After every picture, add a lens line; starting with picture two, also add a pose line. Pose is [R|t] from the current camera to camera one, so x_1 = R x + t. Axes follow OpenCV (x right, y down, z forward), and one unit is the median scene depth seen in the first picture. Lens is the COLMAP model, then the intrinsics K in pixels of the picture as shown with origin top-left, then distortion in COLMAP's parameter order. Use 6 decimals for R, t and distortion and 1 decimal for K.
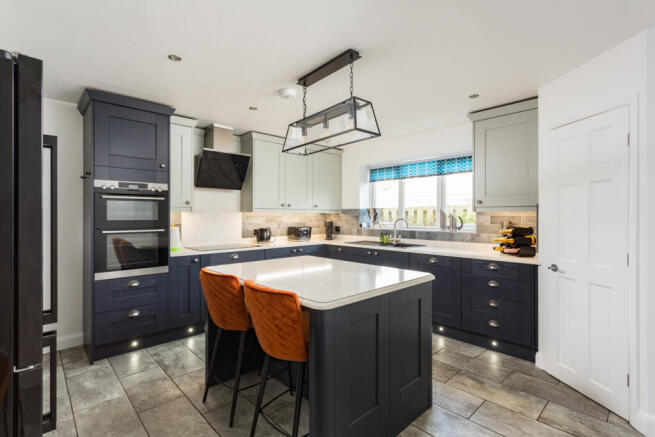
lens RADIAL K [[316.6, 0, 327.1], [0, 316.6, 218.0], [0, 0, 1]] dist [-0.020974, -0.000108]
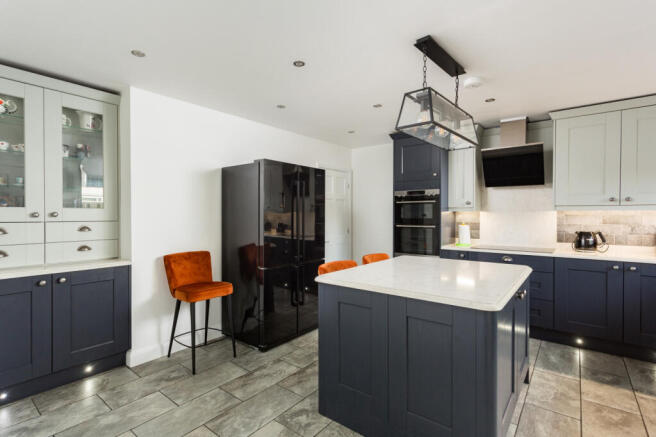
lens RADIAL K [[317.1, 0, 327.1], [0, 317.1, 217.2], [0, 0, 1]] dist [-0.020974, -0.000108]
pose [[0.147145, 0.007569, -0.989086, 0.509189], [-0.002253, 0.999971, 0.007318, -0.006542], [0.989112, 0.001151, 0.147158, 0.328042]]
